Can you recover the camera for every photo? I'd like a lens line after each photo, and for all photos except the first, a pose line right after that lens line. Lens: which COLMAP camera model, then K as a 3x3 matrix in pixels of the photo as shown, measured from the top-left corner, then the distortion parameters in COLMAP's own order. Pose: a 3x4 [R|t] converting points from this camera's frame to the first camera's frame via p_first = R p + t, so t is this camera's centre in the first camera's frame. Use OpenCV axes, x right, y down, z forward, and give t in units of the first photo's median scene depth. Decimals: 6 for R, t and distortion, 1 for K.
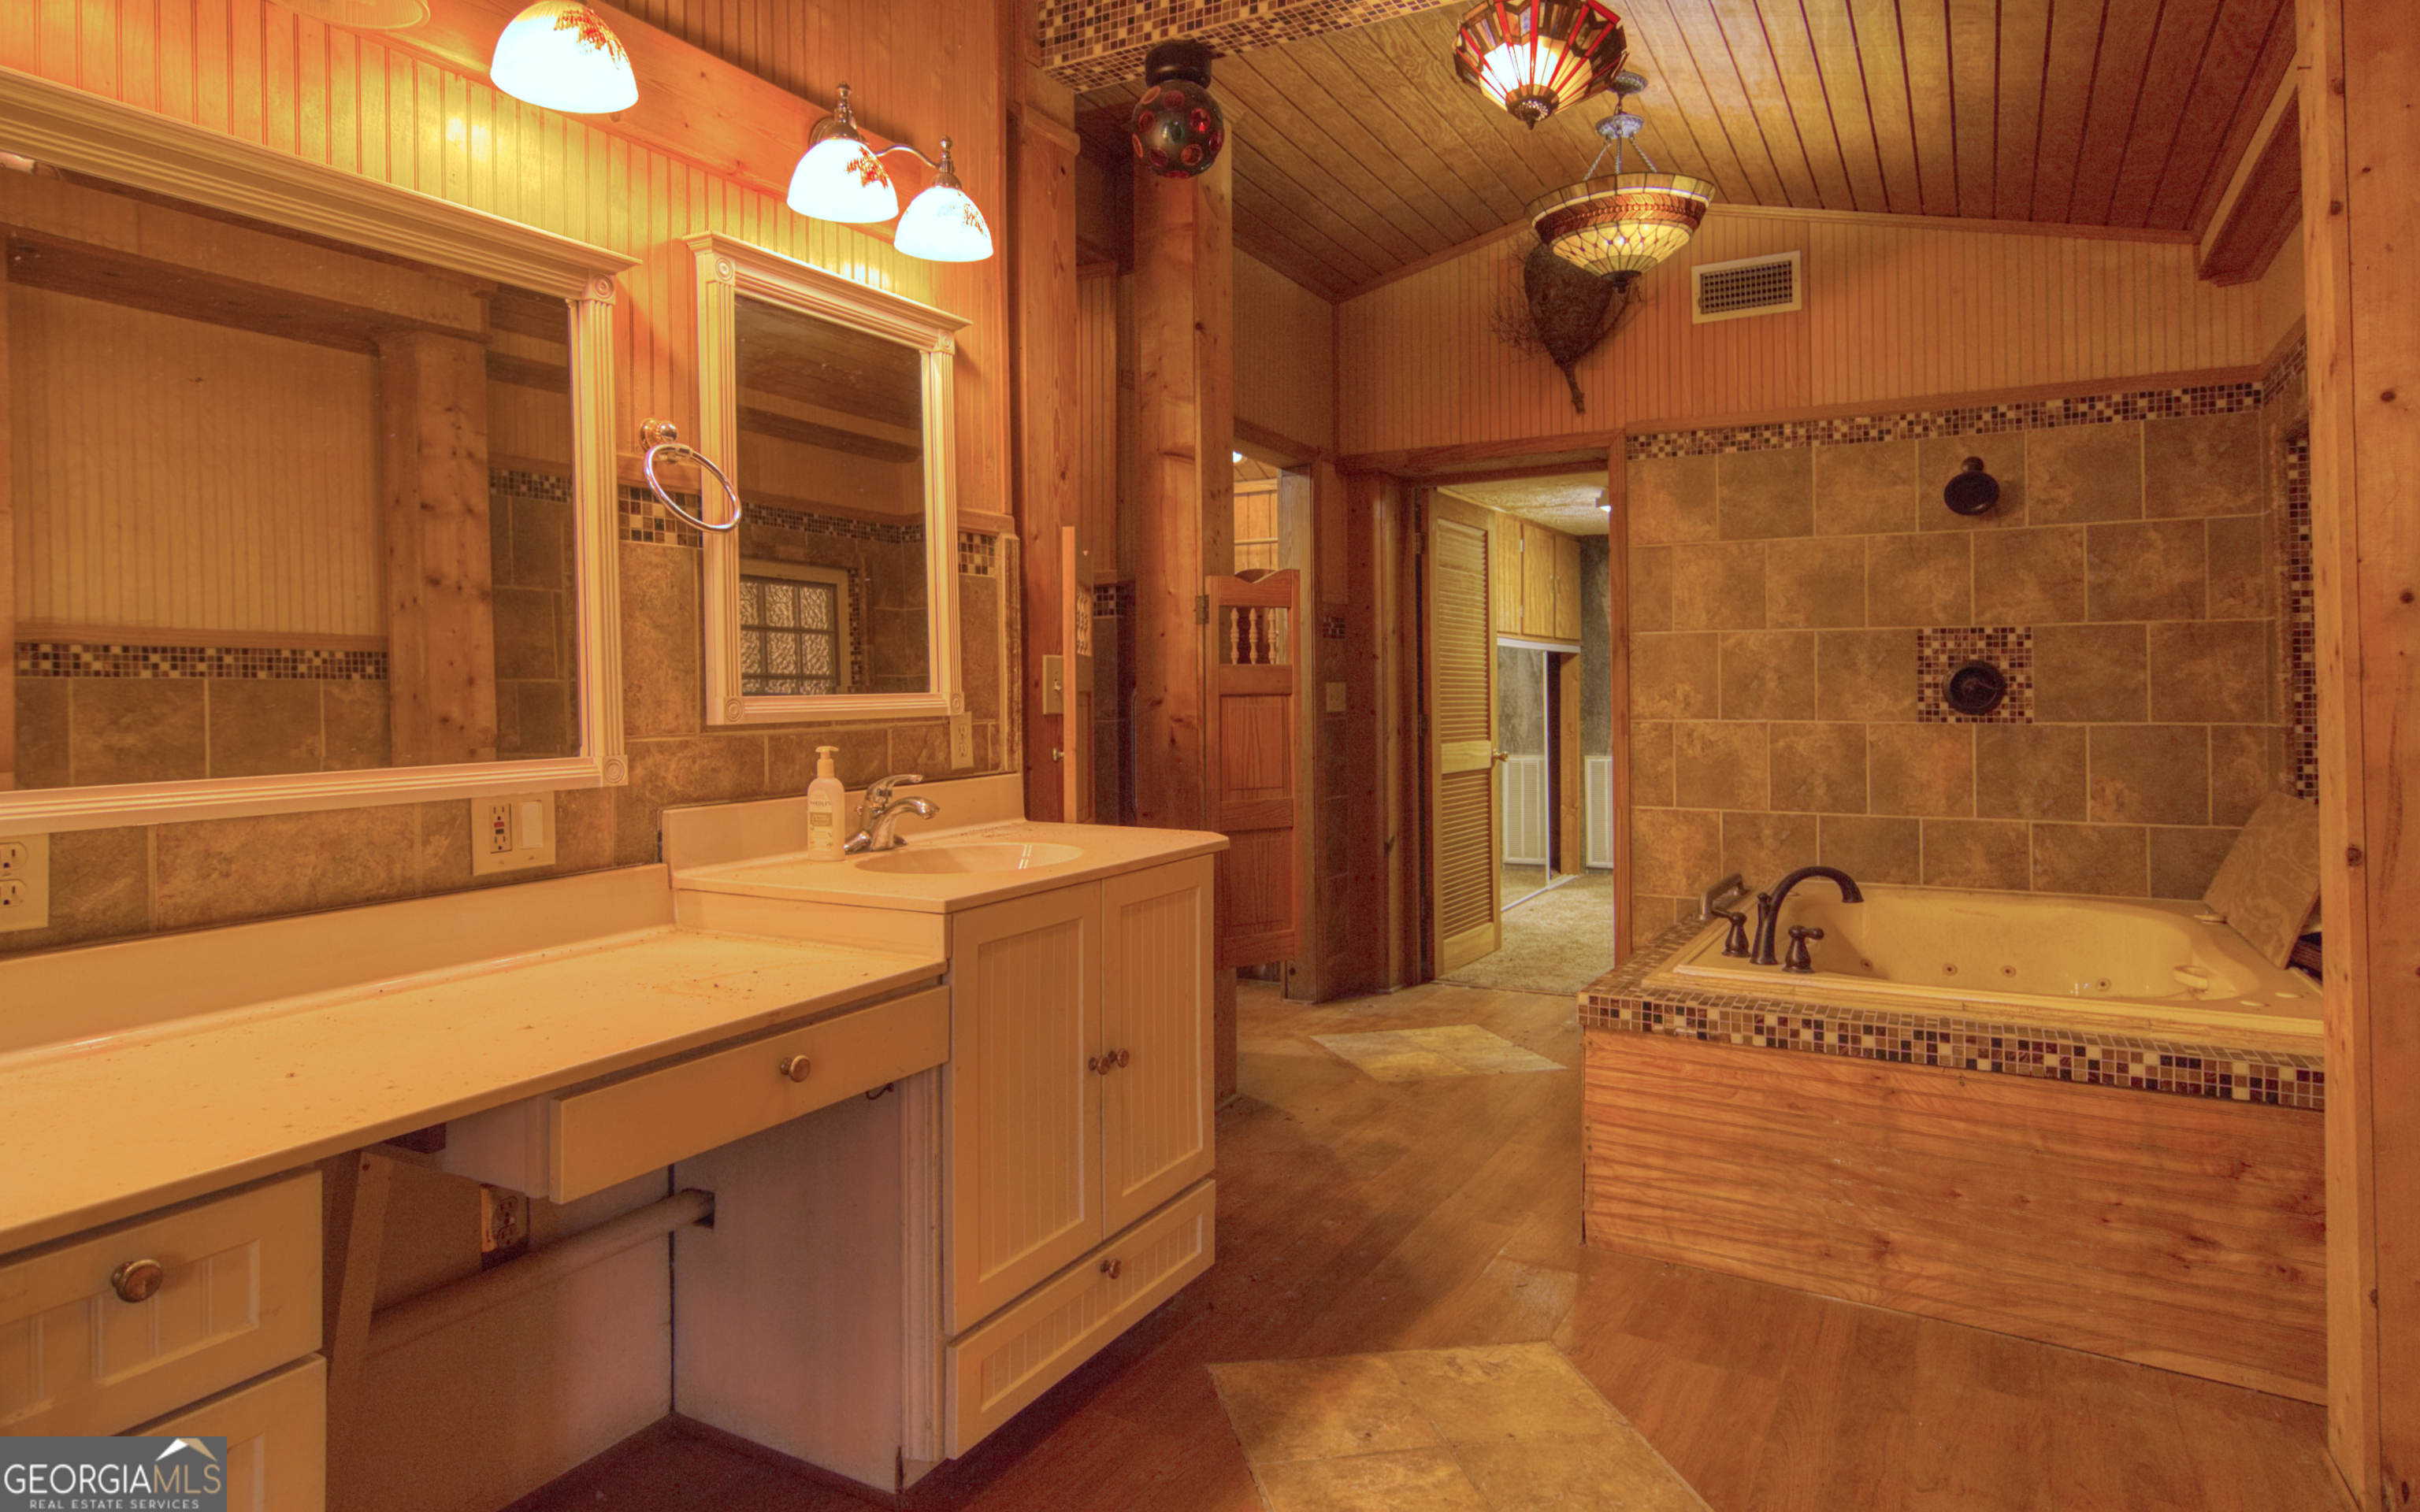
lens RADIAL K [[1444.4, 0, 1254.5], [0, 1444.4, 673.3], [0, 0, 1]] dist [-0.003234, -0.000876]
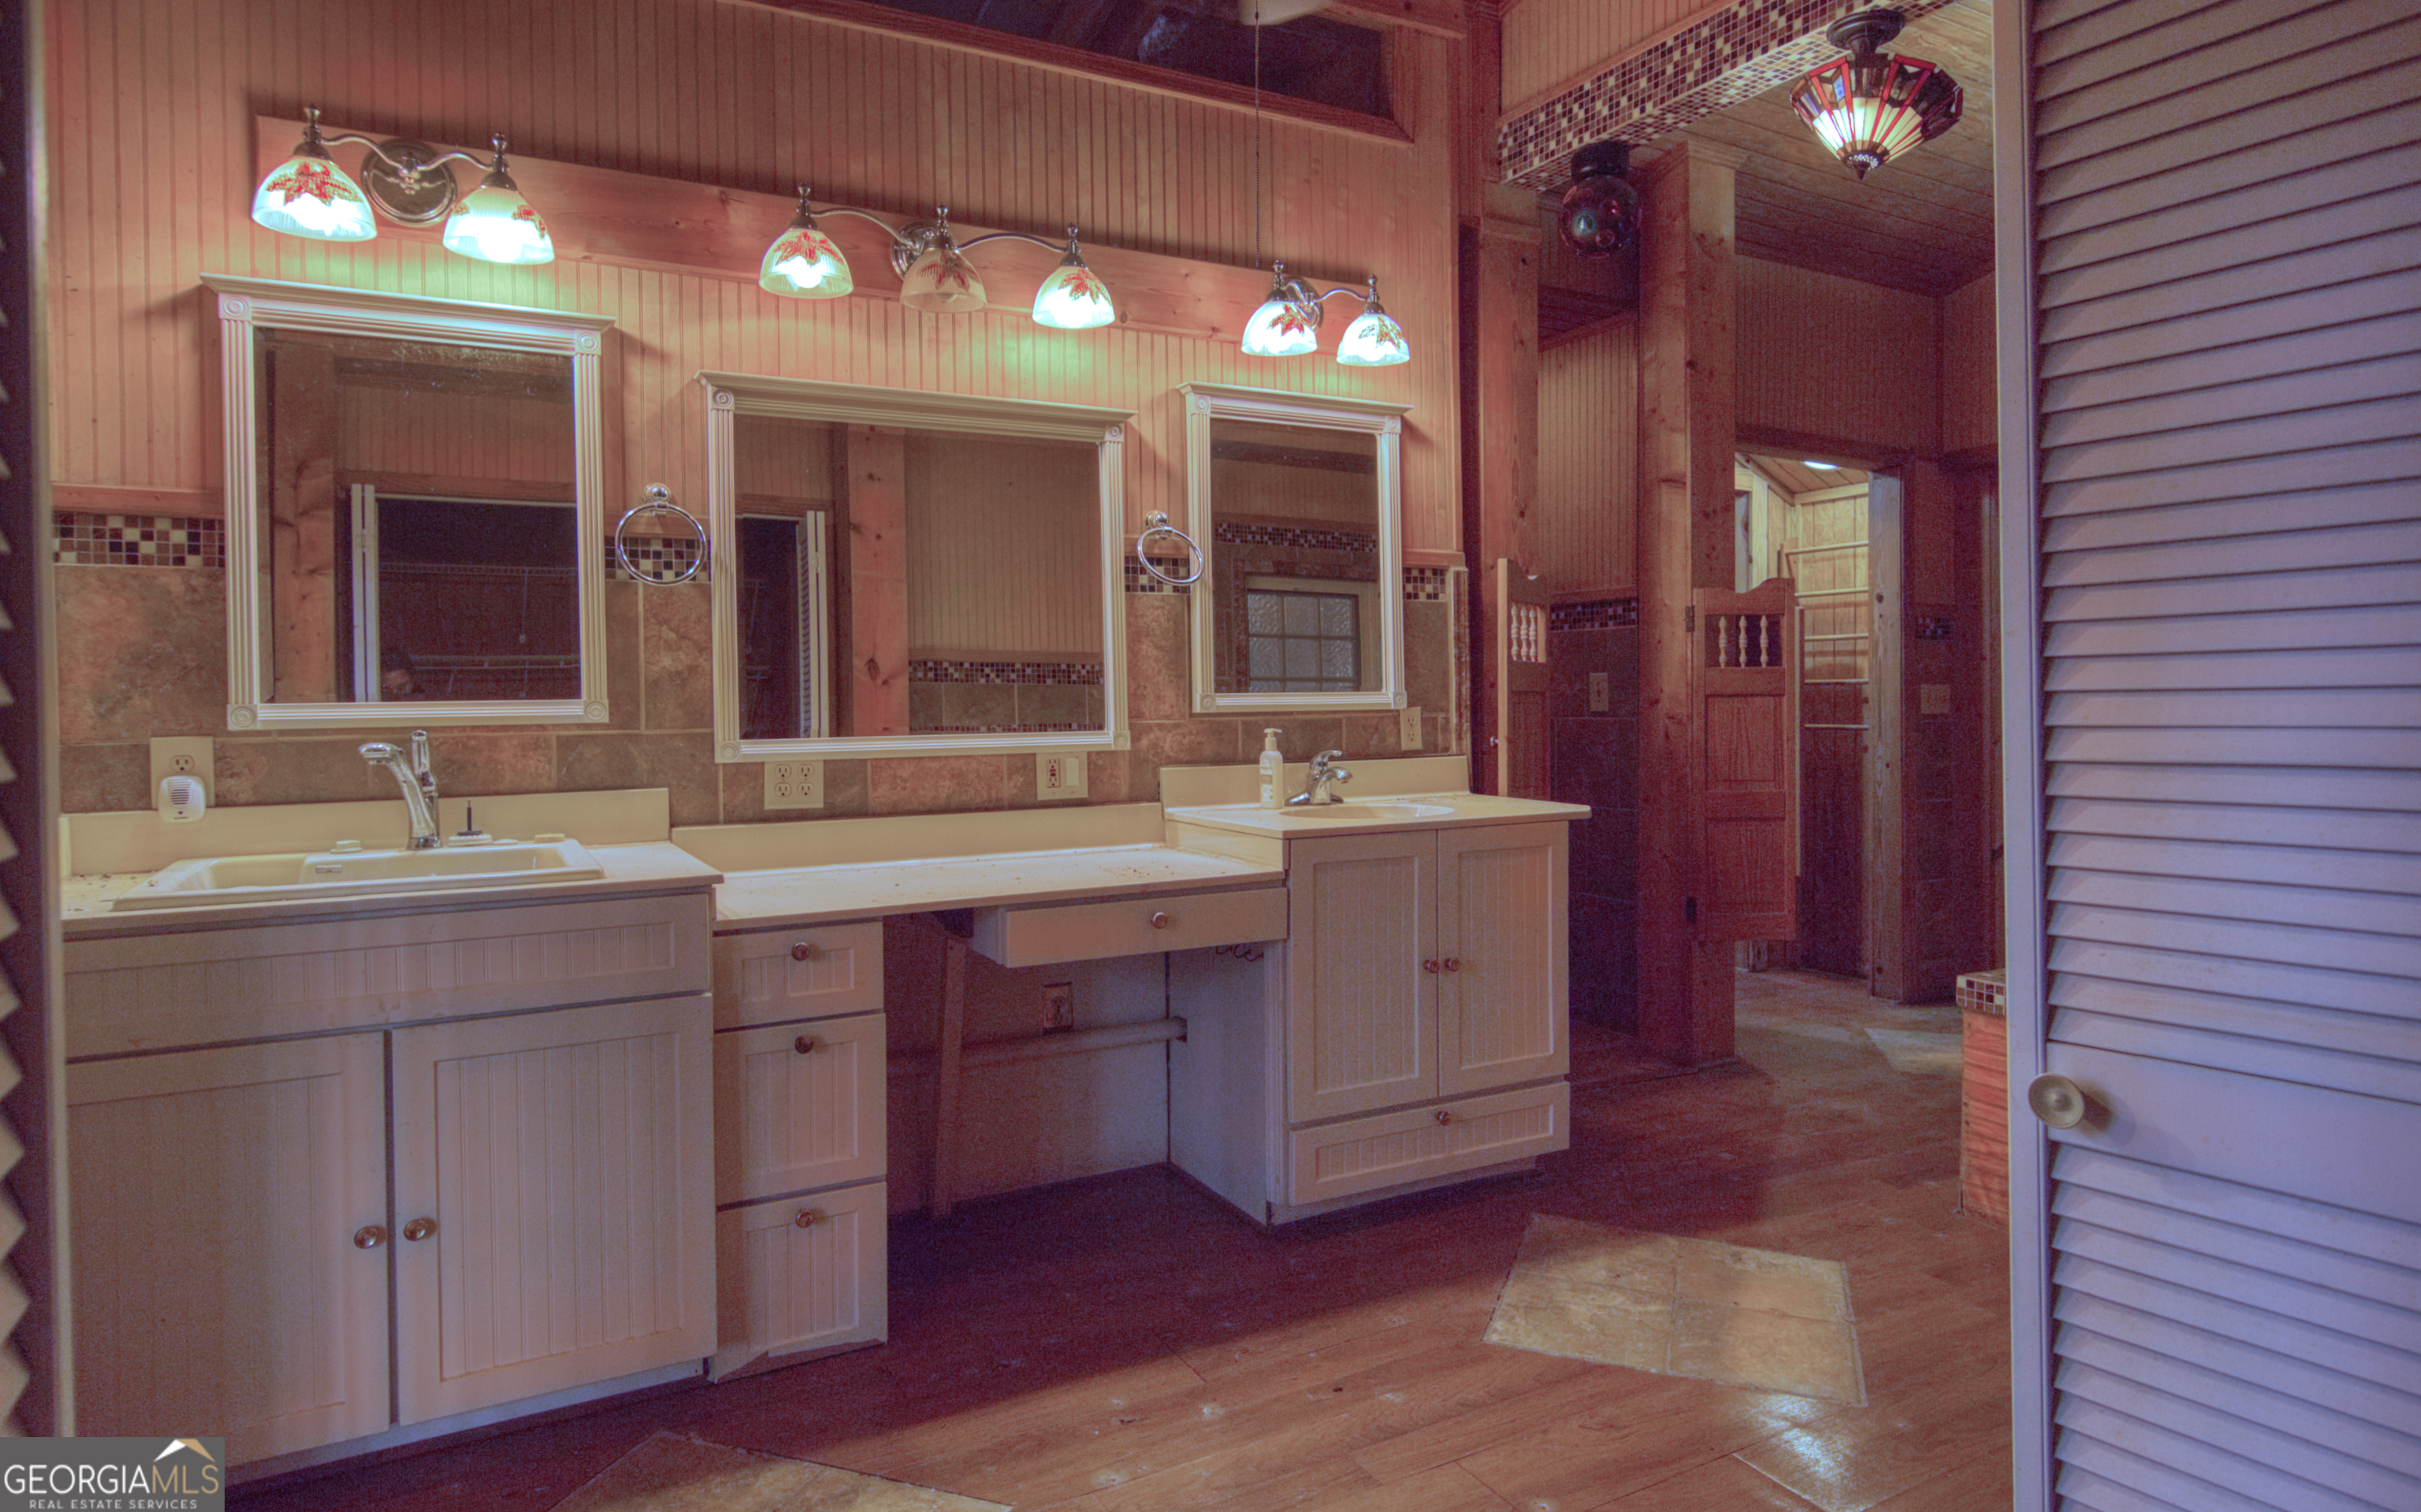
lens RADIAL K [[1467.5, 0, 1217.4], [0, 1467.5, 714.7], [0, 0, 1]] dist [-0.007181, -0.002851]
pose [[0.833327, 0.008011, -0.552723, 0.412091], [0.005675, 0.999718, 0.023047, 0.002553], [0.552752, -0.022342, 0.833047, -0.214273]]
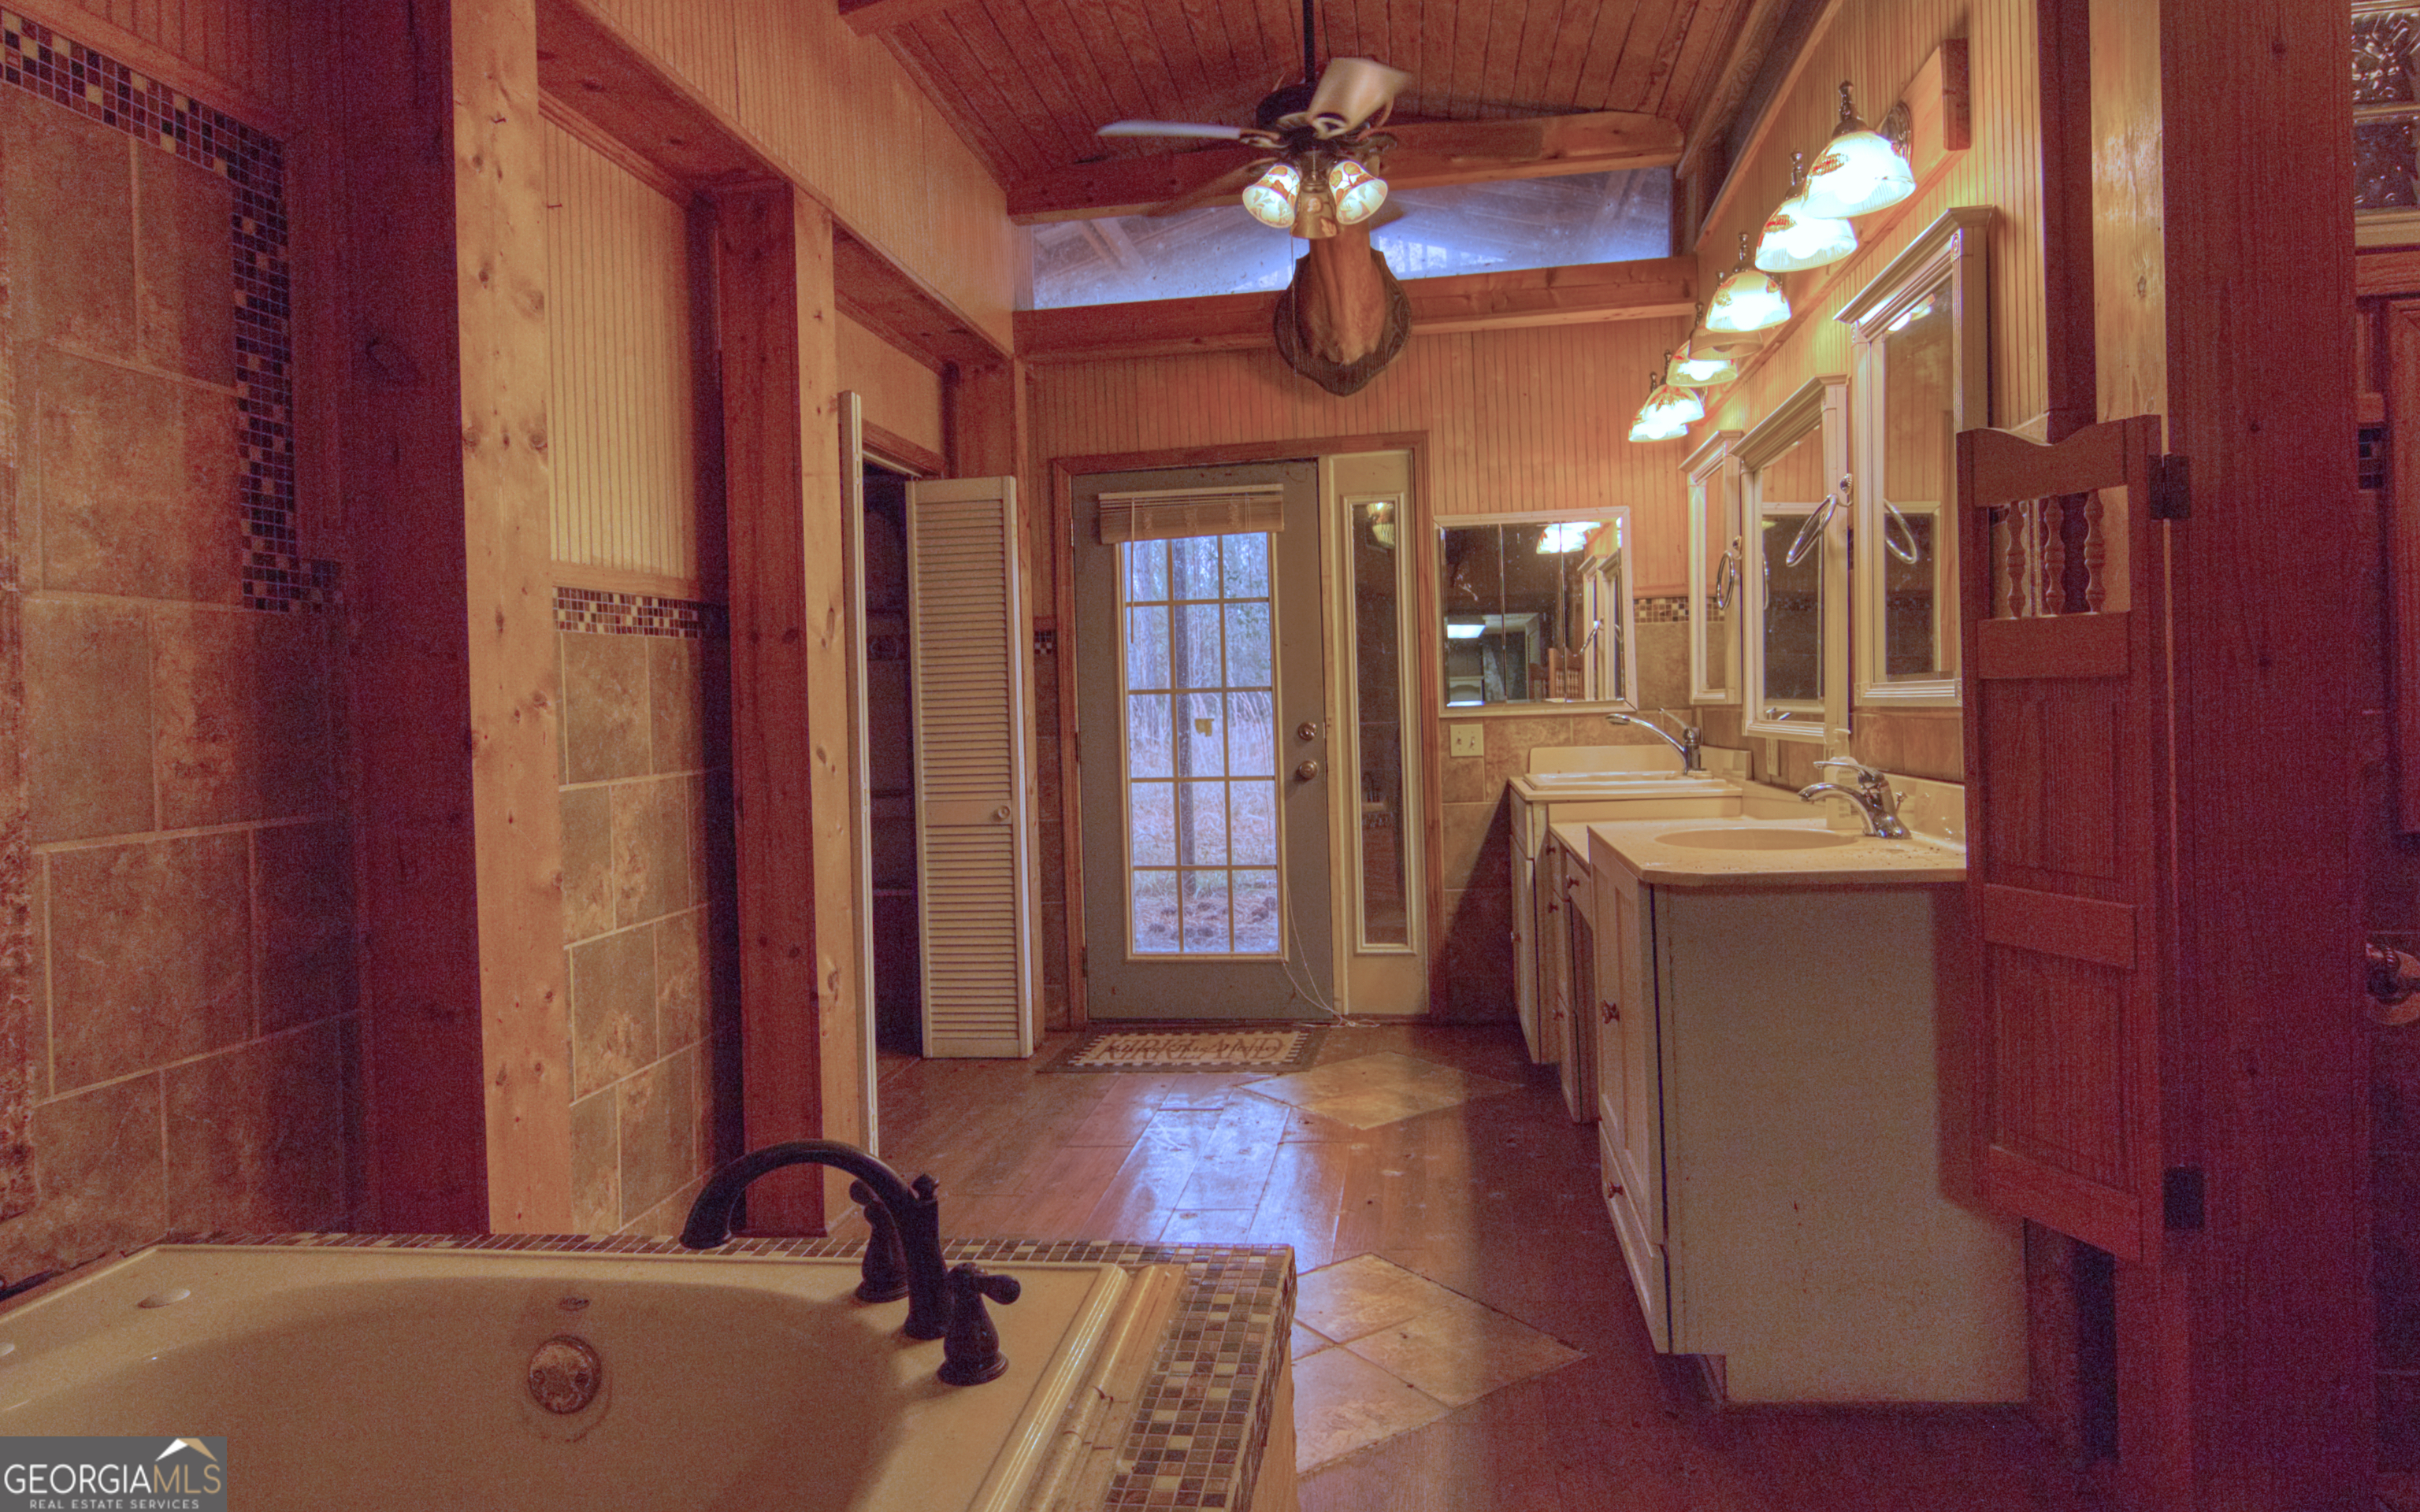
lens RADIAL K [[1466.8, 0, 1216.9], [0, 1466.8, 714.7], [0, 0, 1]] dist [-0.007181, -0.002851]
pose [[-0.948550, 0.036326, -0.314536, 0.479785], [0.037206, 0.999302, 0.003208, 0.015316], [0.314433, -0.008660, -0.949240, 1.731843]]
